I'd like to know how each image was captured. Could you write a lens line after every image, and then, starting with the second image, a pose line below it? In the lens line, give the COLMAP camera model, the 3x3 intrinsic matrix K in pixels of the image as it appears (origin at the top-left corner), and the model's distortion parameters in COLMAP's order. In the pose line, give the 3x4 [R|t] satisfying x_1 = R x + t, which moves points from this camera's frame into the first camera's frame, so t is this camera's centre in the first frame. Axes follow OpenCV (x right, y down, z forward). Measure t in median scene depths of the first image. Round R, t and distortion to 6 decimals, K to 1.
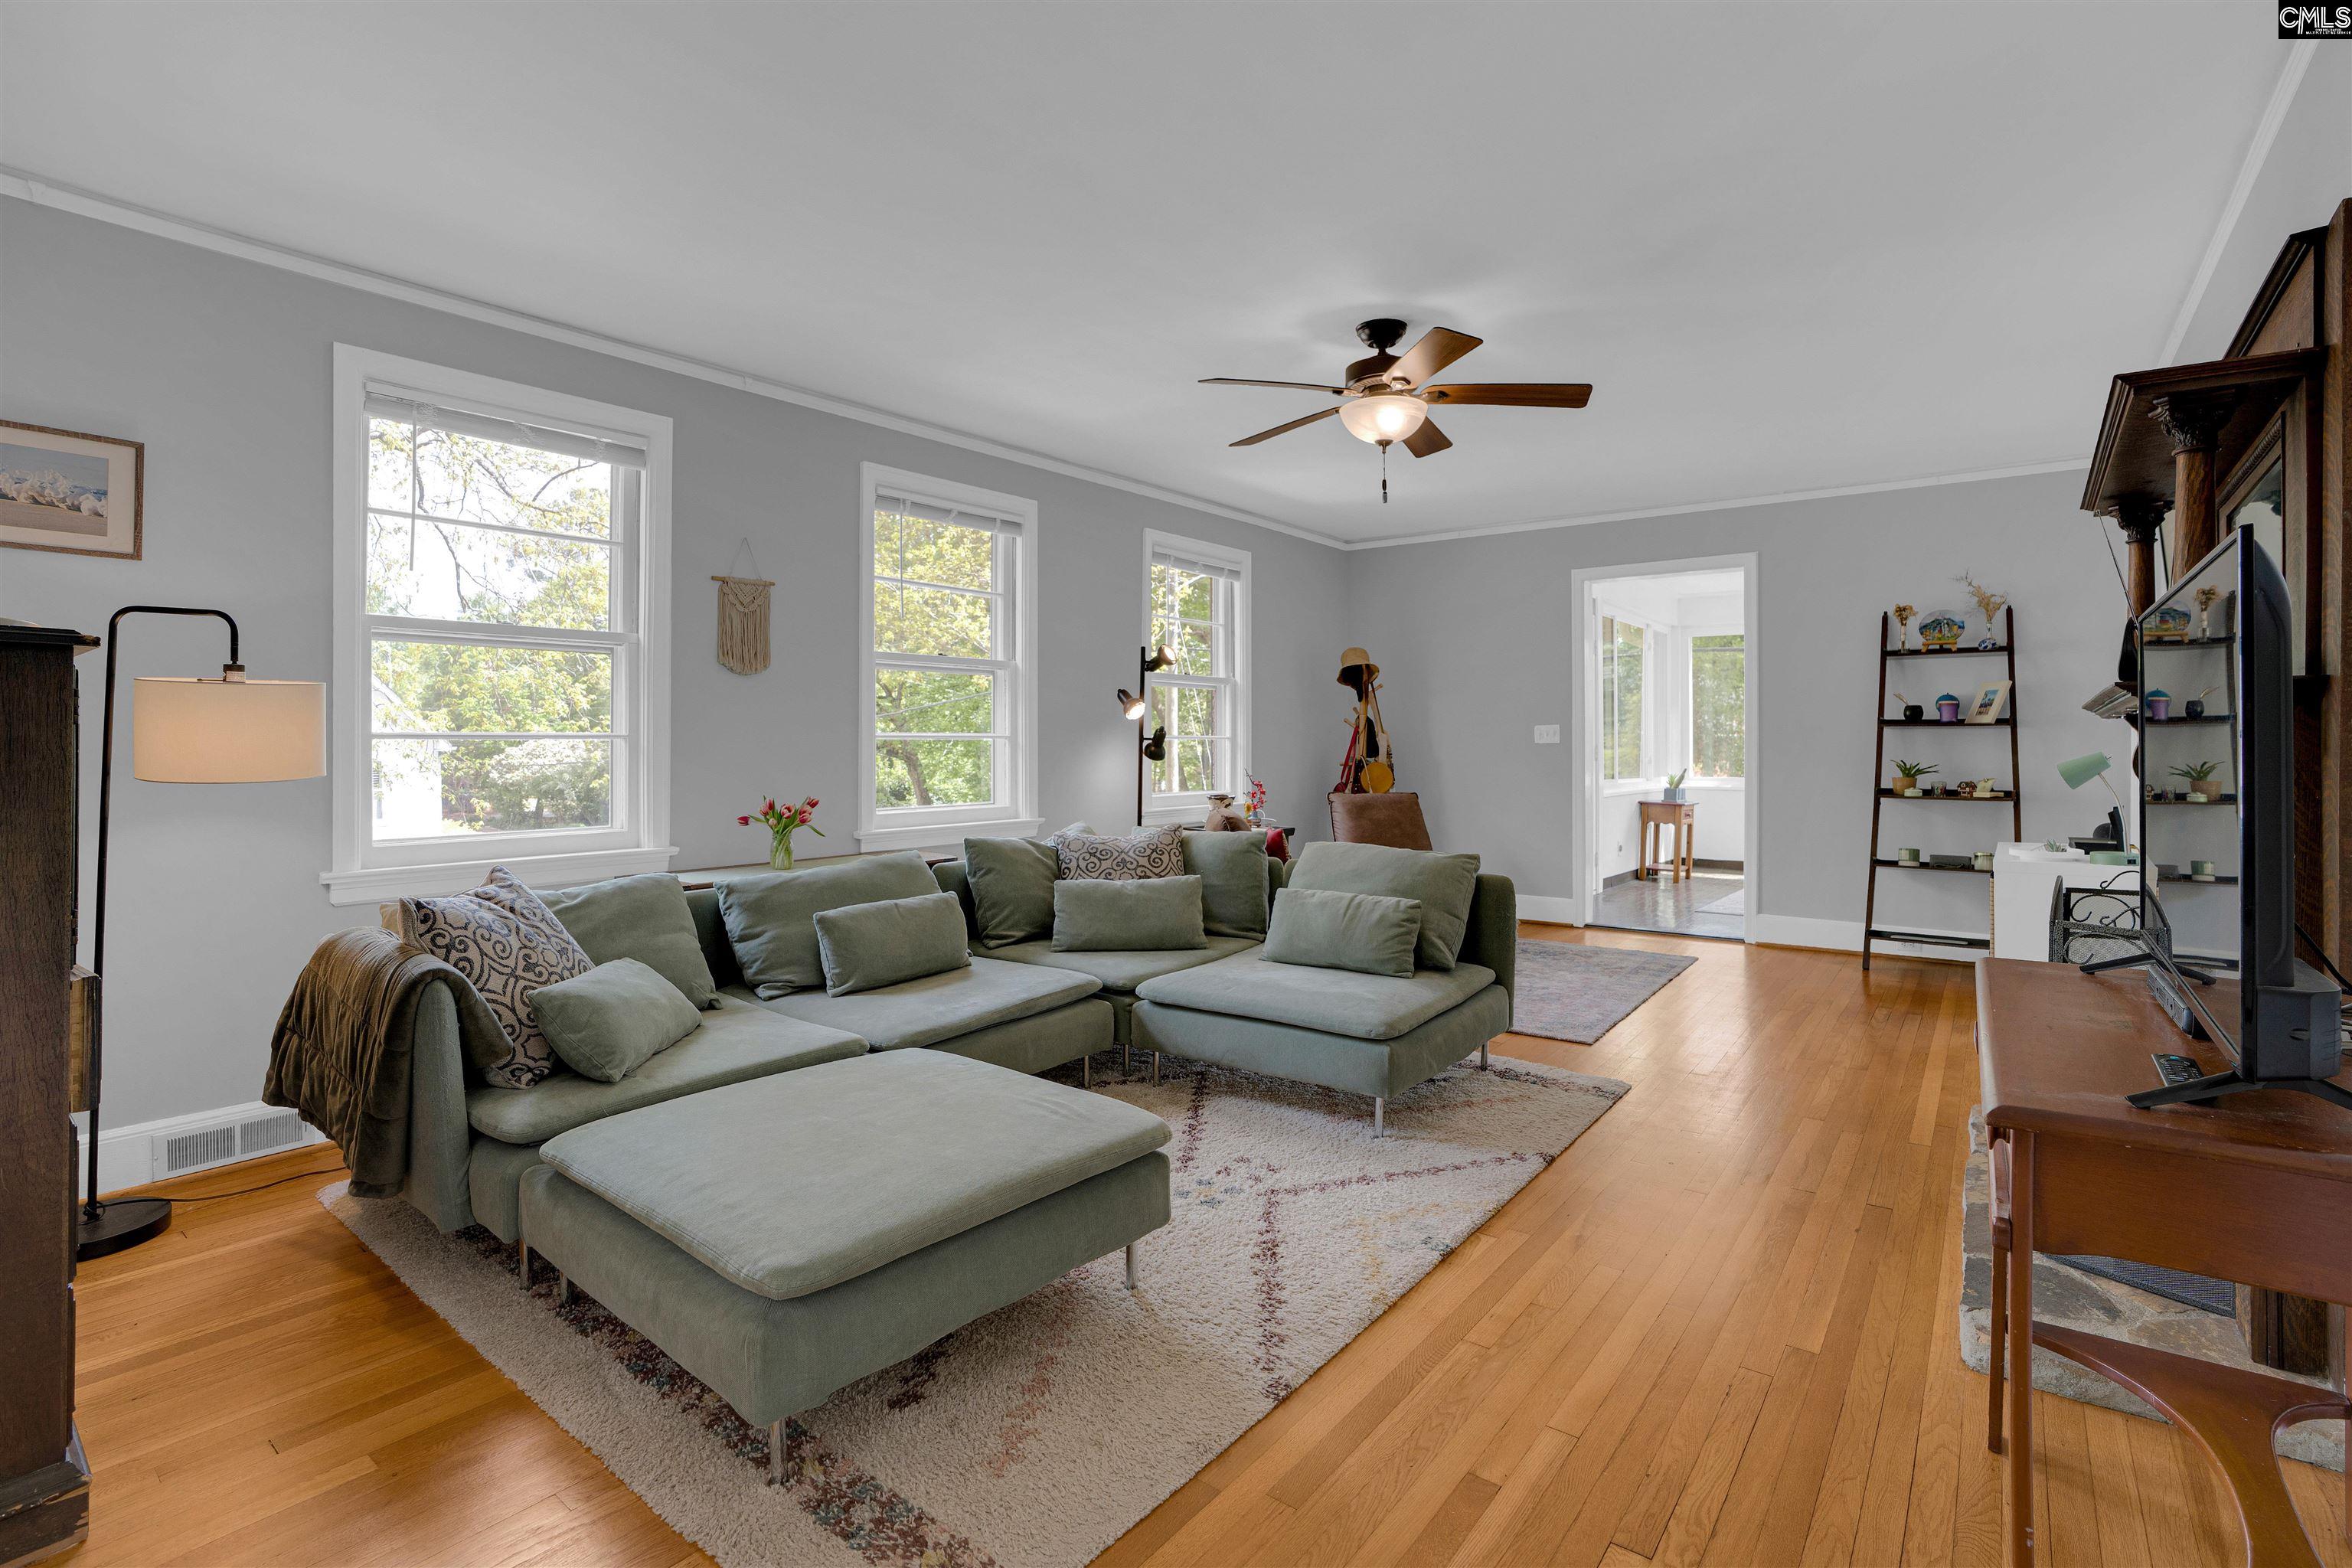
lens RADIAL K [[1098.7, 0, 1217.7], [0, 1098.7, 742.7], [0, 0, 1]] dist [-0.043215, 0.000121]
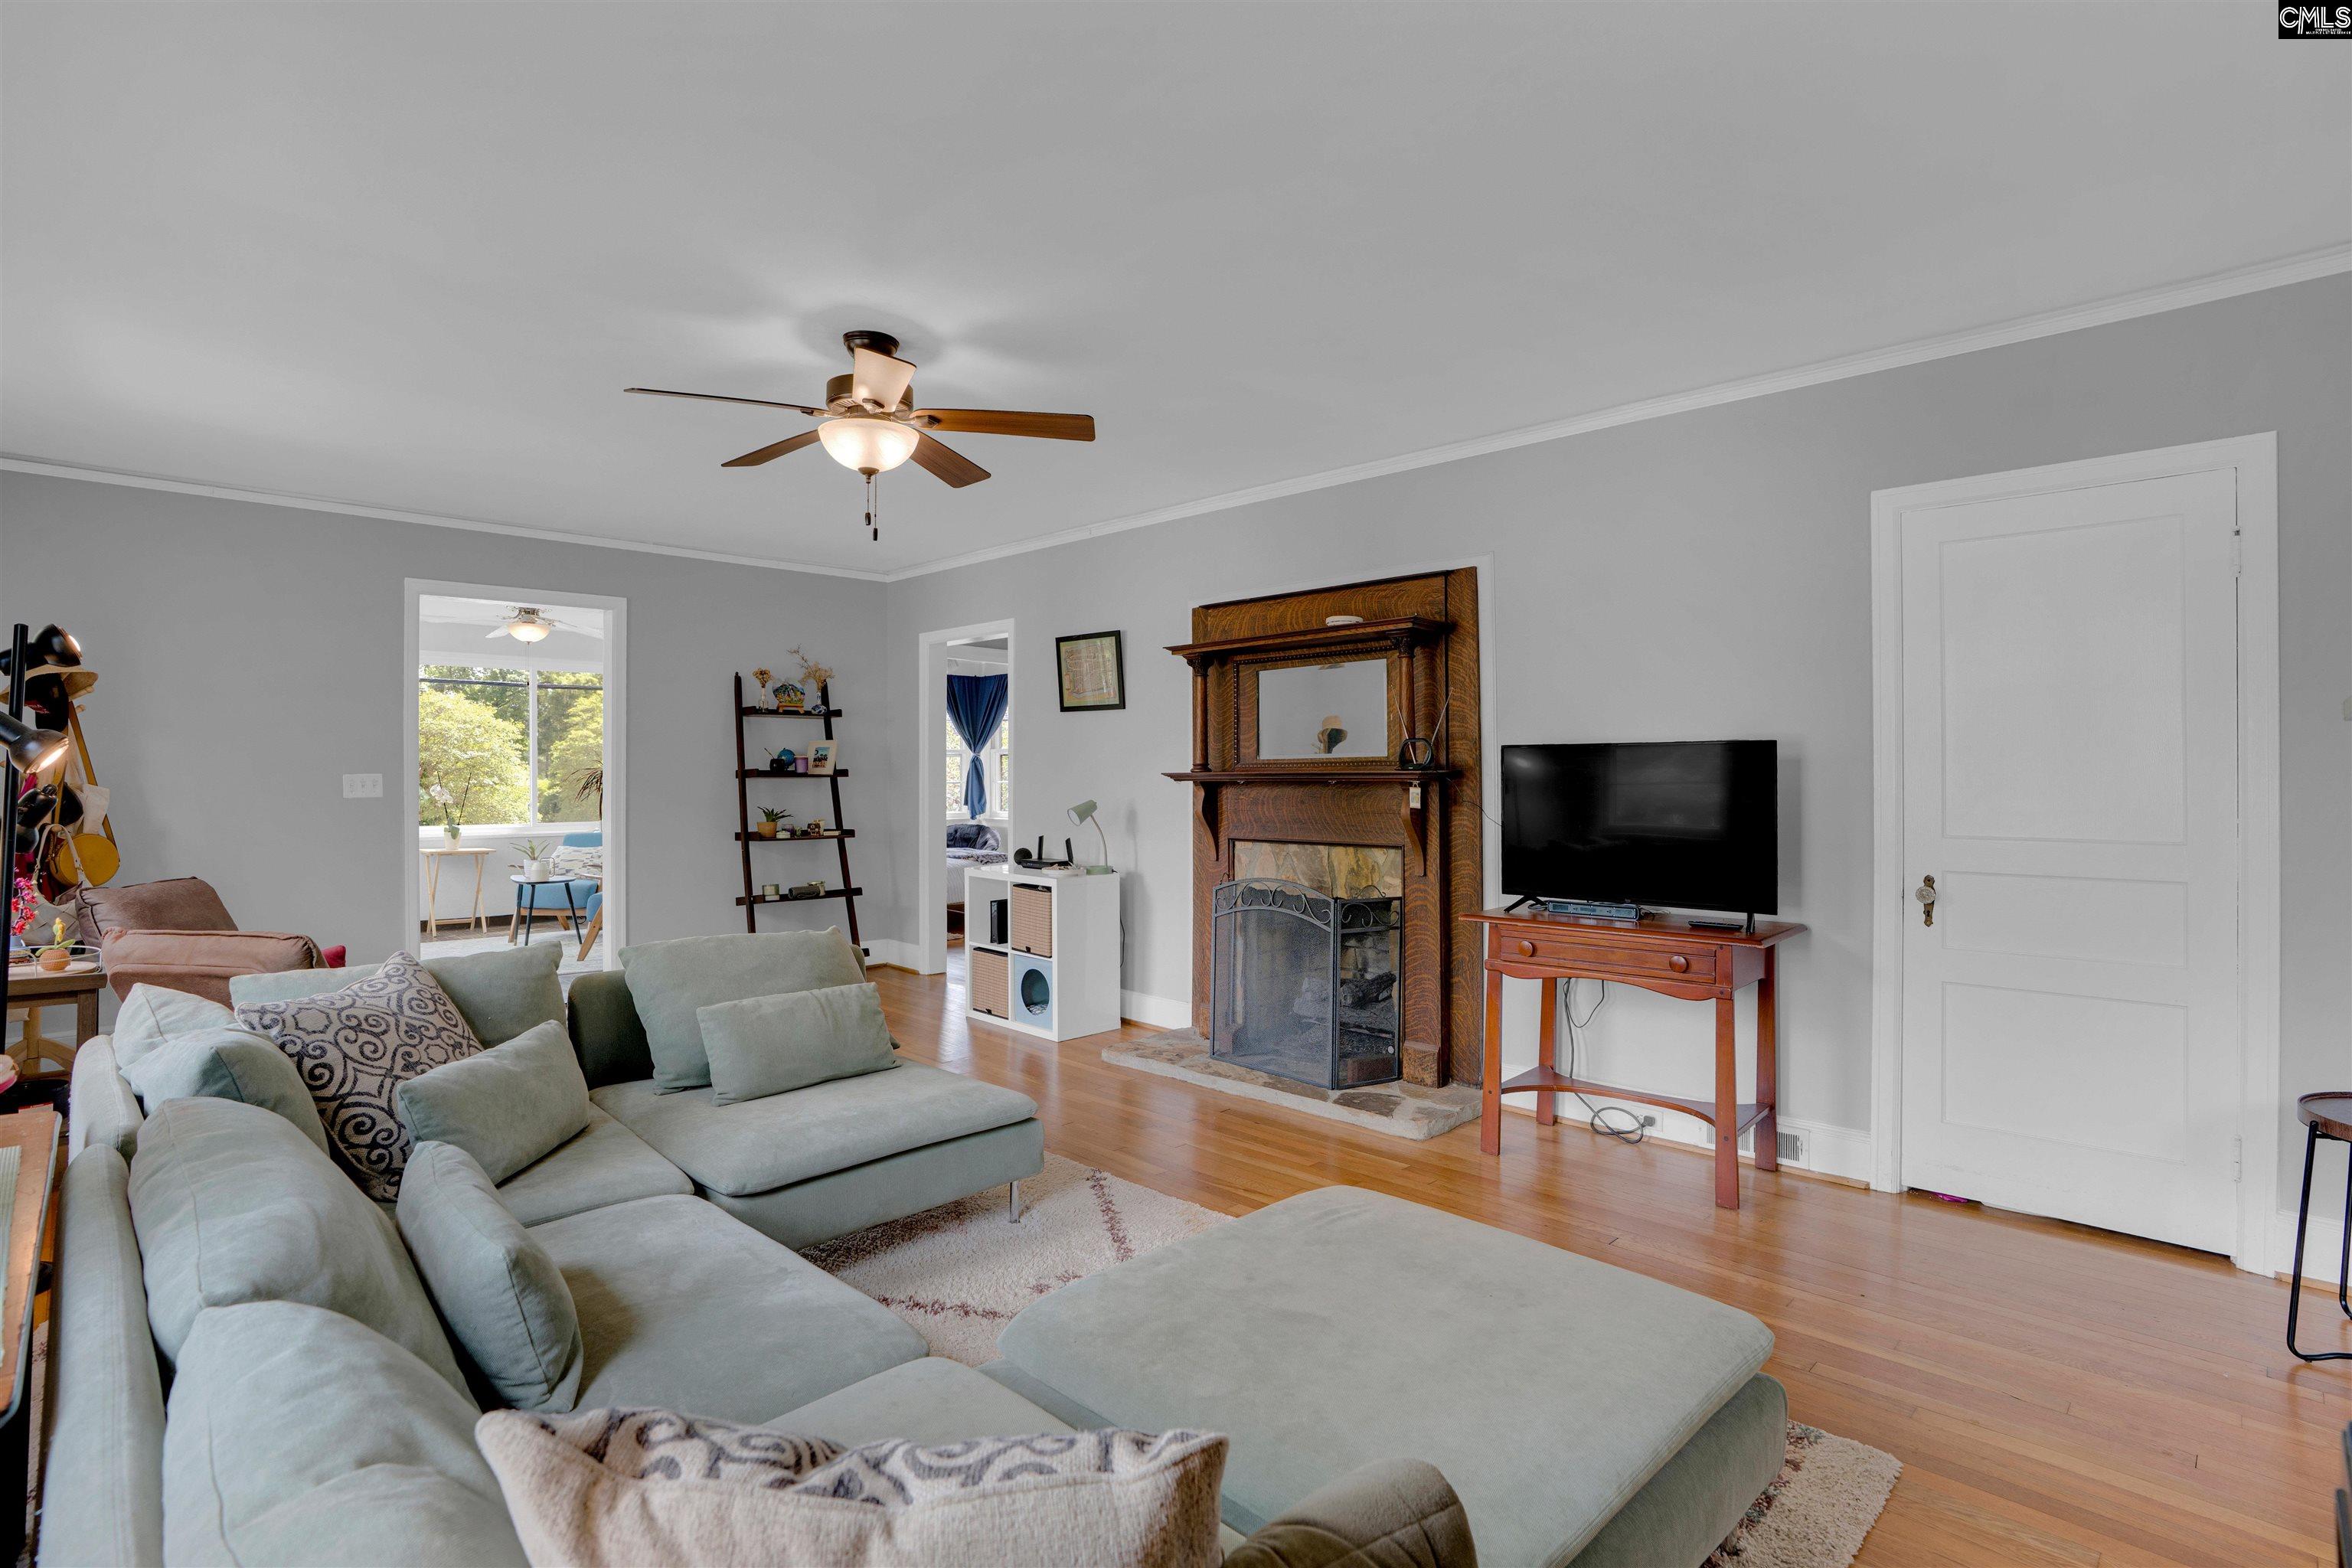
lens RADIAL K [[1112.6, 0, 1191.5], [0, 1112.6, 779.6], [0, 0, 1]] dist [-0.071139, 0.034618]
pose [[0.135499, -0.007105, 0.990752, -0.445250], [0.000828, 0.999975, 0.007058, -0.020146], [-0.990777, -0.000136, 0.135502, 0.401732]]
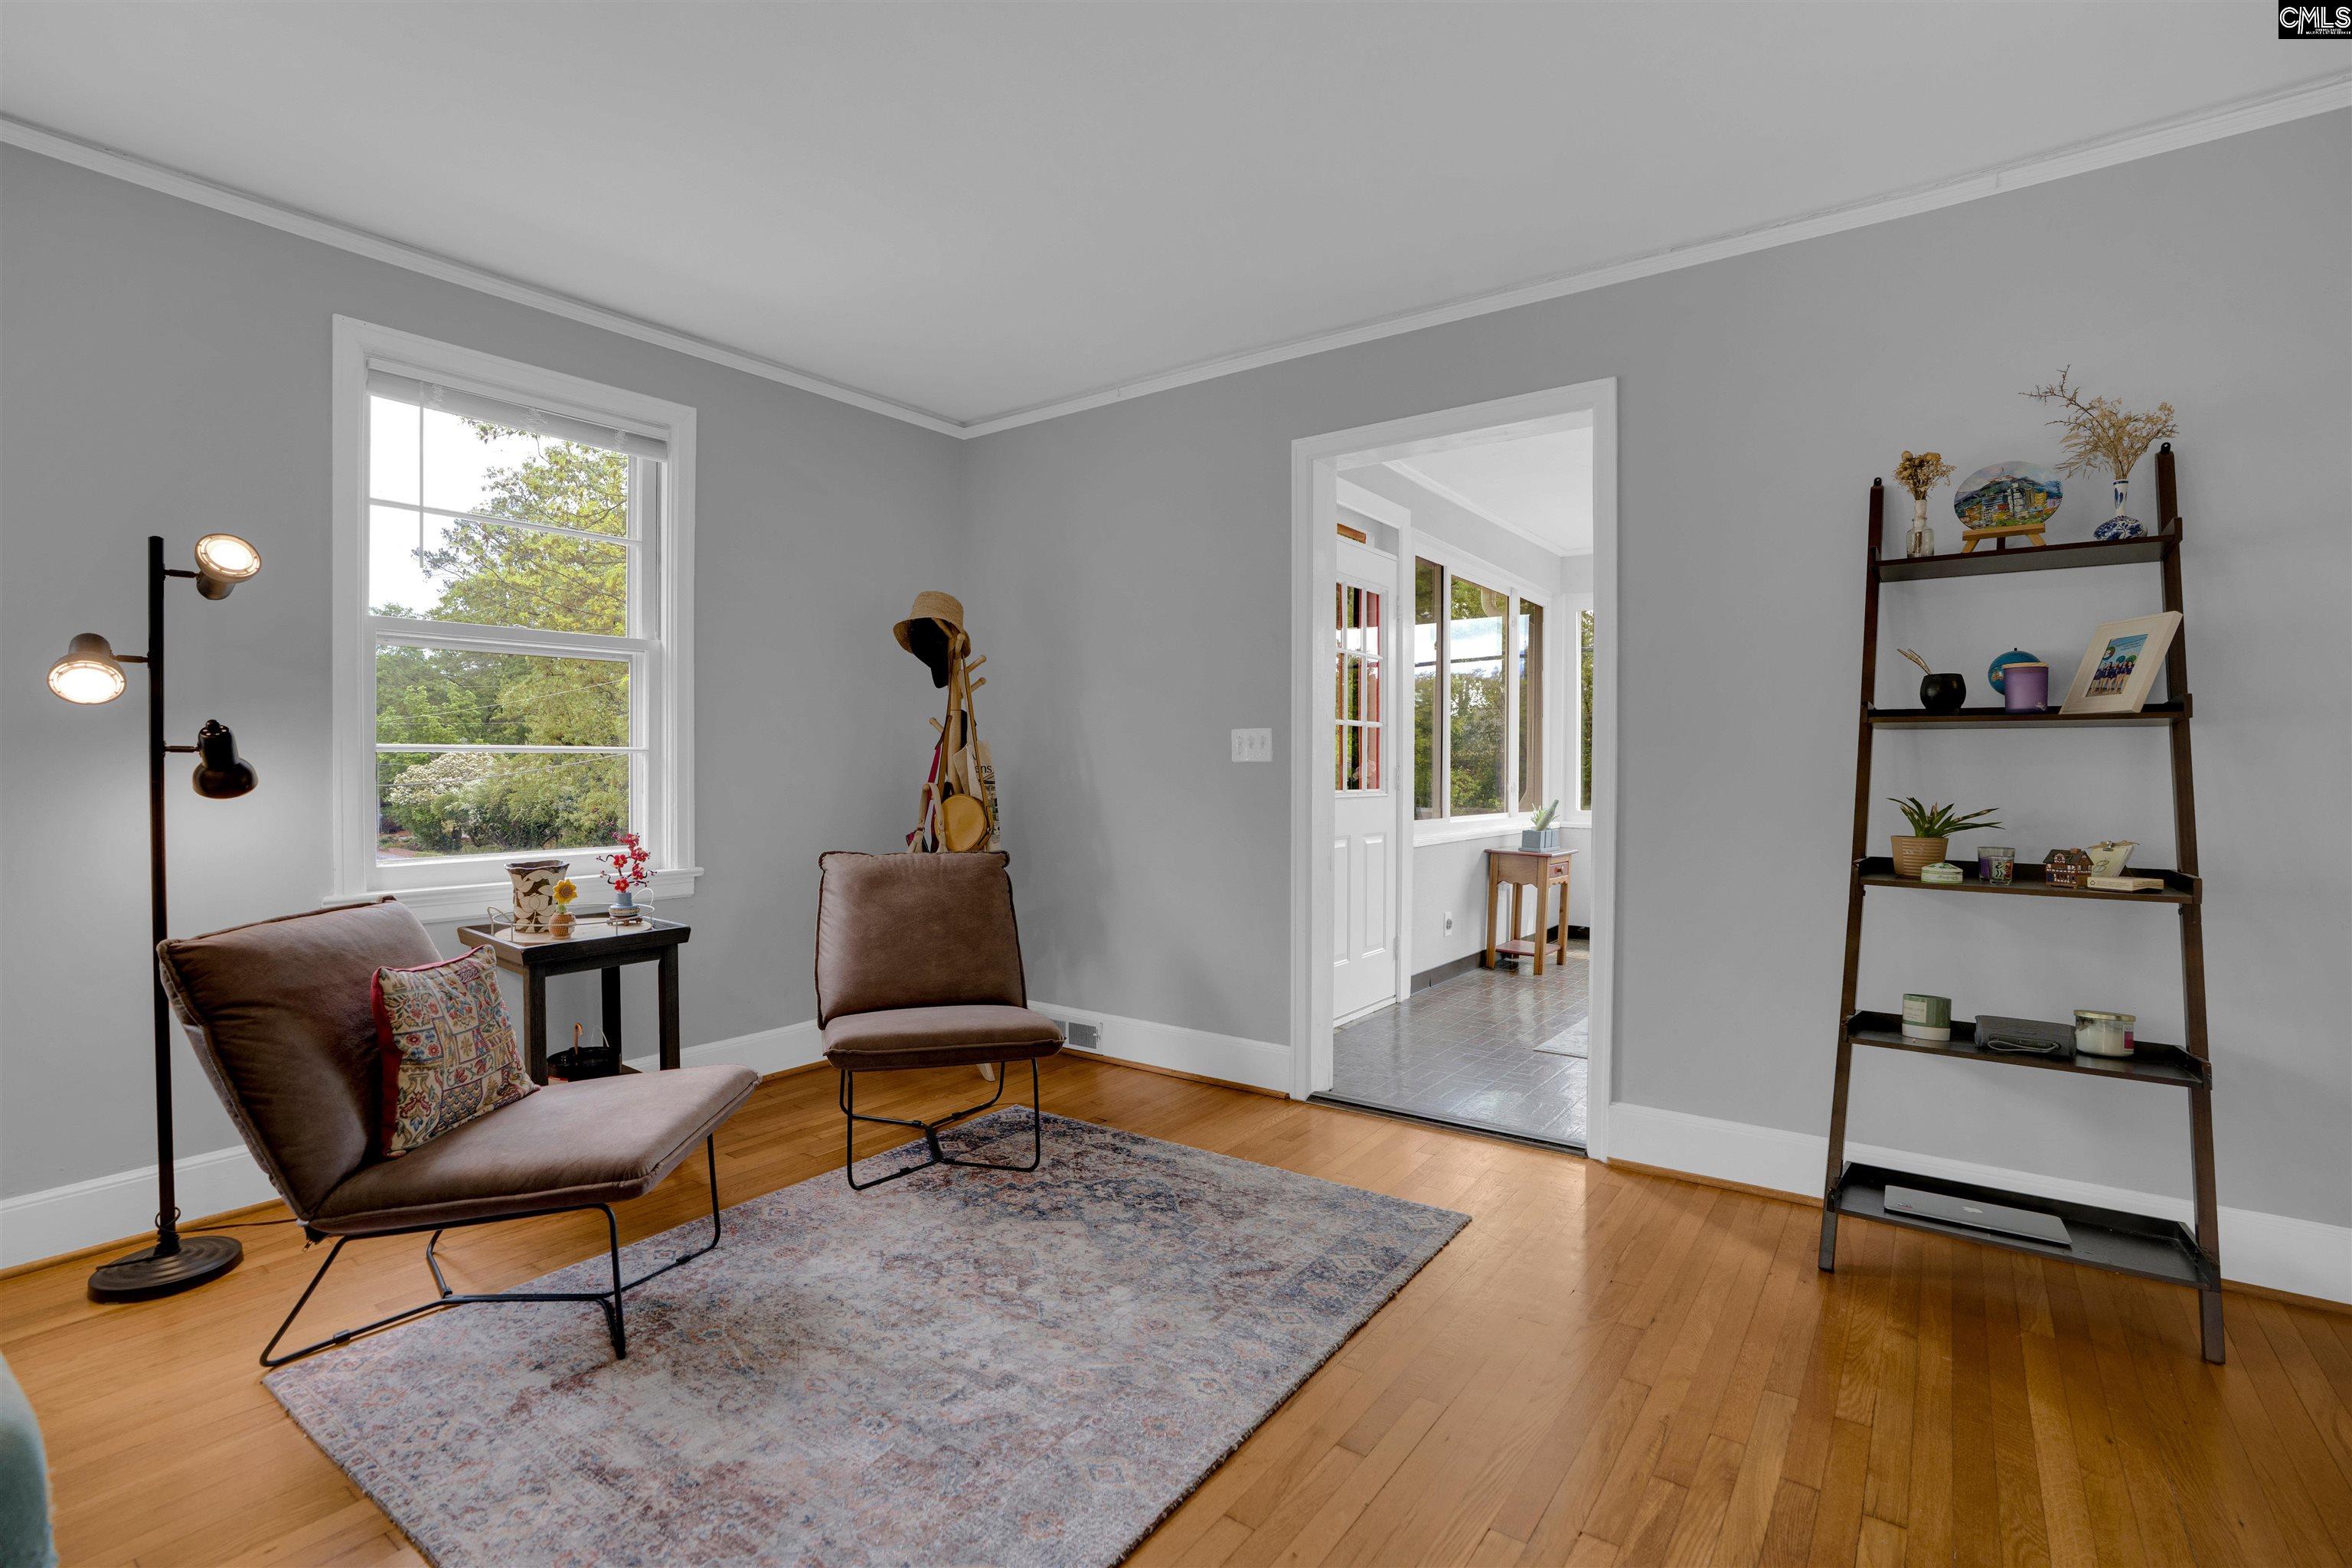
lens RADIAL K [[1112.6, 0, 1191.5], [0, 1112.6, 779.6], [0, 0, 1]] dist [-0.071139, 0.034618]
pose [[0.999918, -0.000038, 0.012804, 0.326958], [-0.000180, 0.999856, 0.016964, 0.000697], [-0.012803, -0.016965, 0.999774, 0.552151]]
